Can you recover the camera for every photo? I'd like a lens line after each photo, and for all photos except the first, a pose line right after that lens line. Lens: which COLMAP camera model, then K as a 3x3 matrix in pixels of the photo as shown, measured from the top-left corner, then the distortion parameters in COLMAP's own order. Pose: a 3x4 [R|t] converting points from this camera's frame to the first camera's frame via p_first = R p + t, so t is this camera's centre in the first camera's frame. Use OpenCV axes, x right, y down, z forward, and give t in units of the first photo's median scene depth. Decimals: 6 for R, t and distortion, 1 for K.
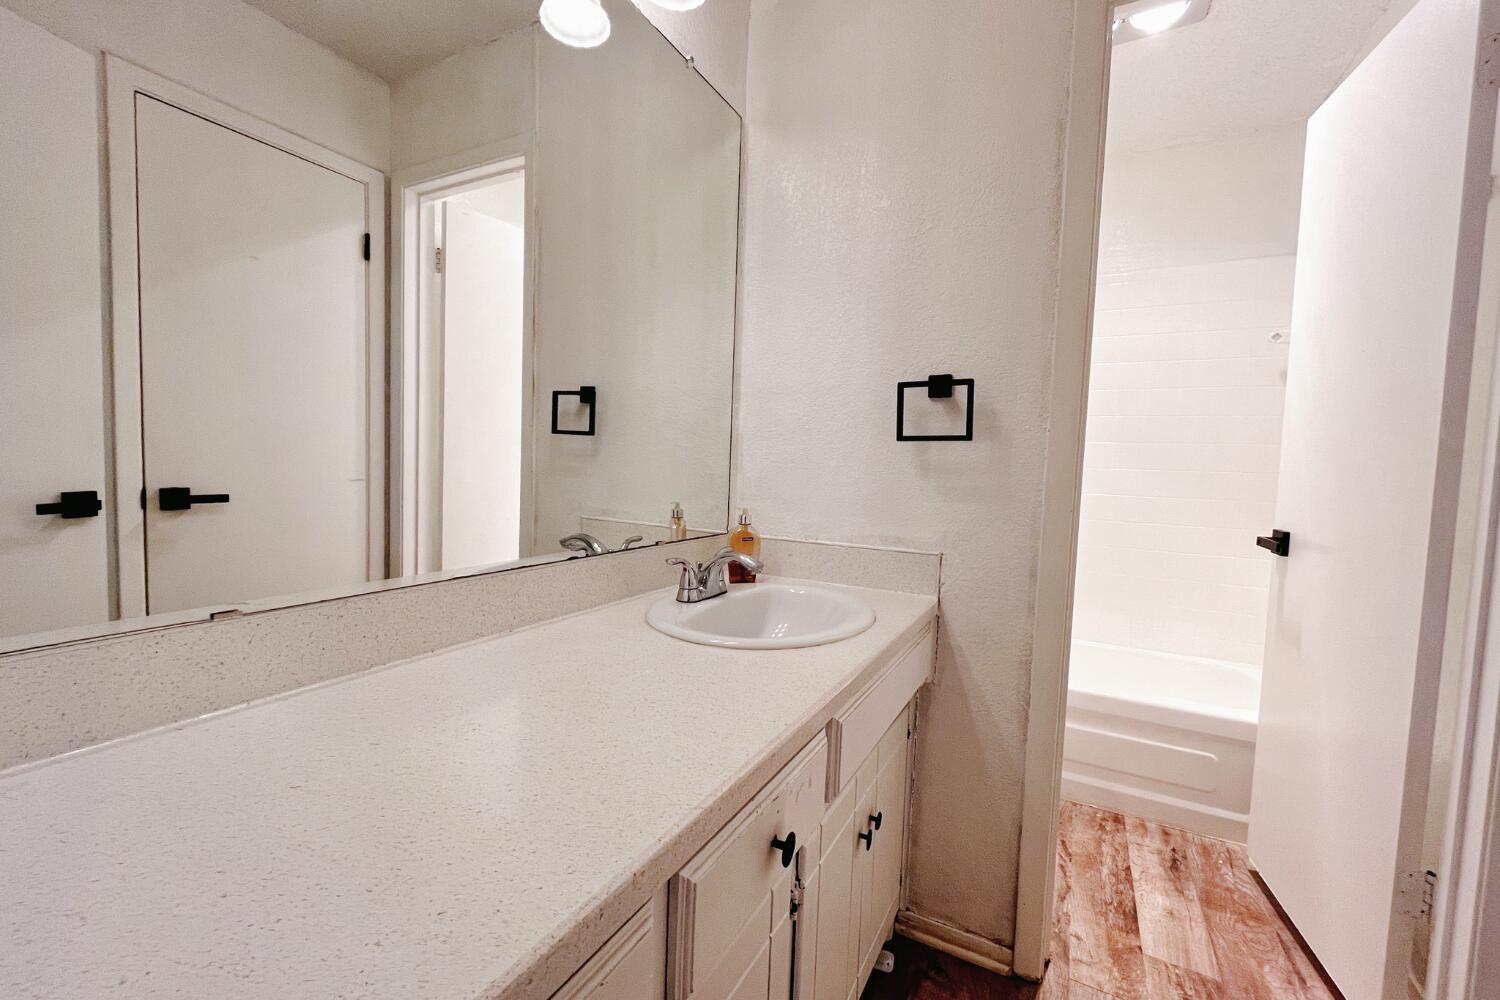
lens RADIAL K [[610.1, 0, 750.8], [0, 610.1, 495.3], [0, 0, 1]] dist [-0.000672, -0.000007]
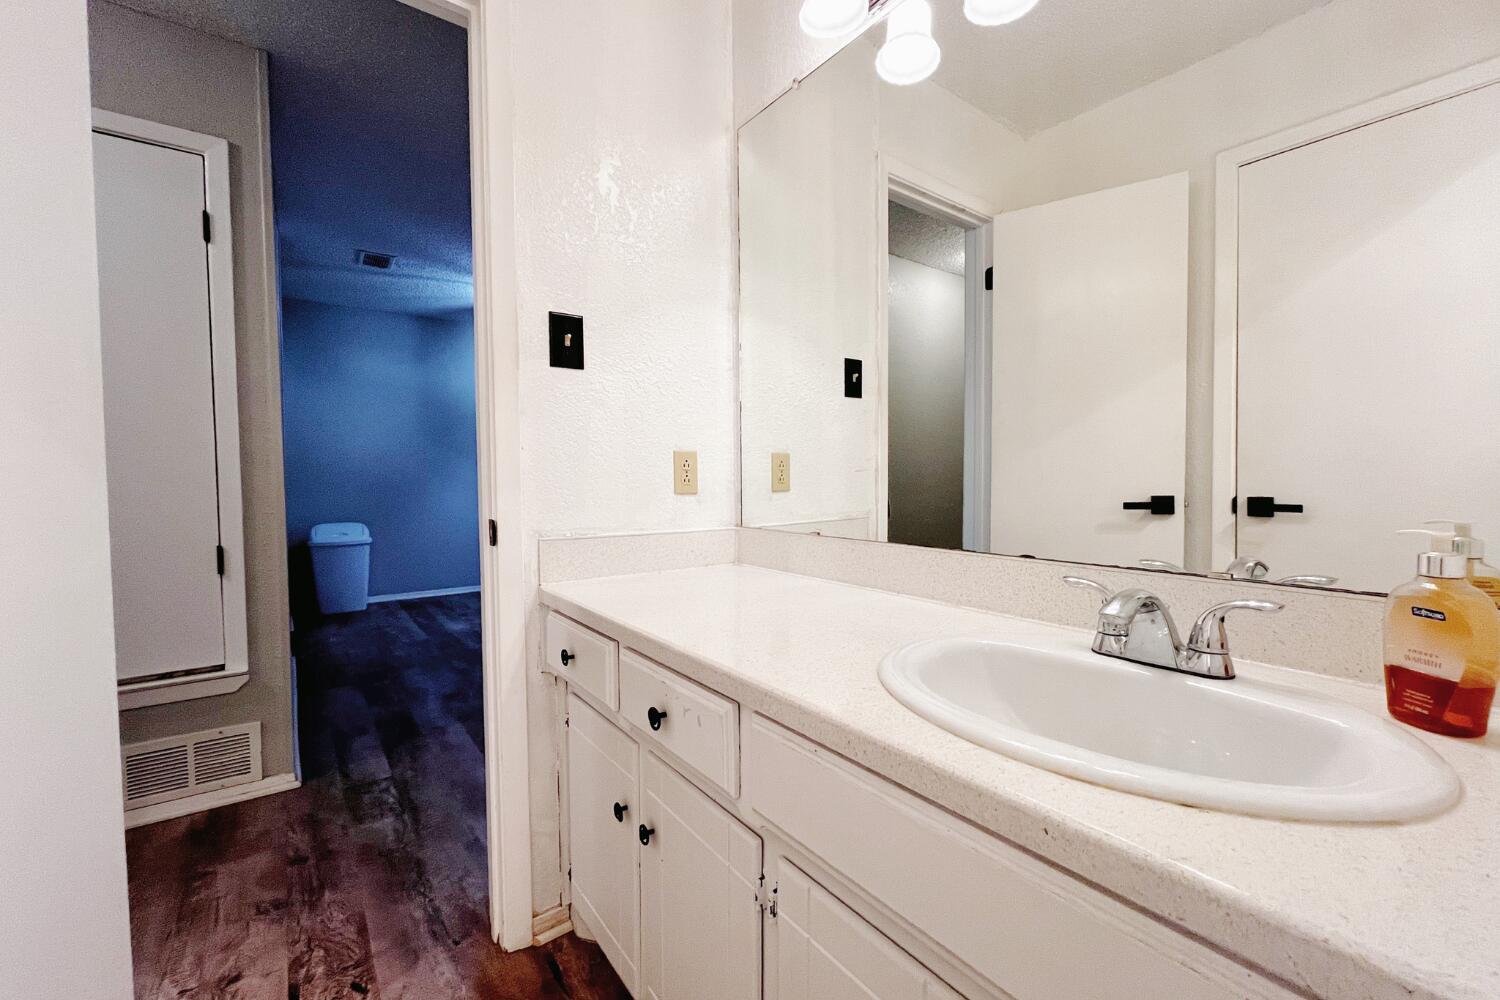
lens RADIAL K [[610.1, 0, 750.8], [0, 610.1, 495.3], [0, 0, 1]] dist [-0.000672, -0.000007]
pose [[-0.421240, 0.004744, -0.906937, 0.466581], [-0.053776, 0.998096, 0.030198, 0.001647], [0.905354, 0.061492, -0.420183, 0.642803]]
